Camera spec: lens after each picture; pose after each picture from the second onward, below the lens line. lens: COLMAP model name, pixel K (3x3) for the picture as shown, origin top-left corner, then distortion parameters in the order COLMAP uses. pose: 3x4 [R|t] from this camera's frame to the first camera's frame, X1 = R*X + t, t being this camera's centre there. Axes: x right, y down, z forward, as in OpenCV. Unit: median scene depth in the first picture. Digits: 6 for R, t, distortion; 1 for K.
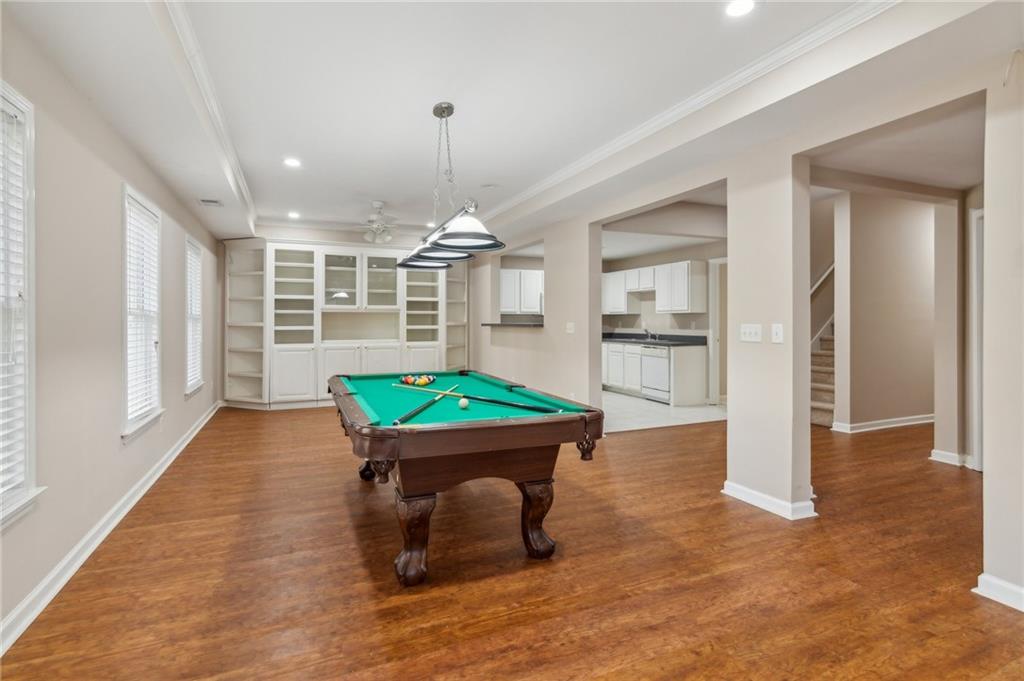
lens RADIAL K [[504.7, 0, 515.2], [0, 504.7, 316.8], [0, 0, 1]] dist [-0.000723, -0.000080]
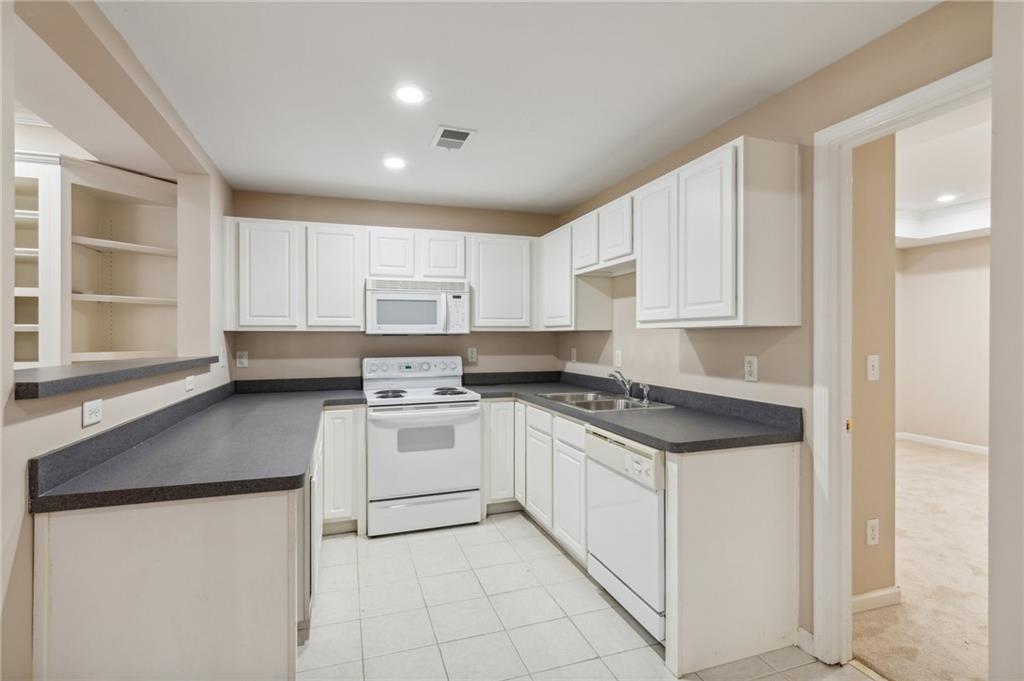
lens RADIAL K [[493.4, 0, 512.7], [0, 493.4, 335.6], [0, 0, 1]] dist [0.000398, -0.000037]
pose [[0.996371, 0.000233, -0.085121, 0.240870], [0.000107, 0.999992, 0.003994, -0.003600], [0.085121, -0.003989, 0.996363, 0.710967]]
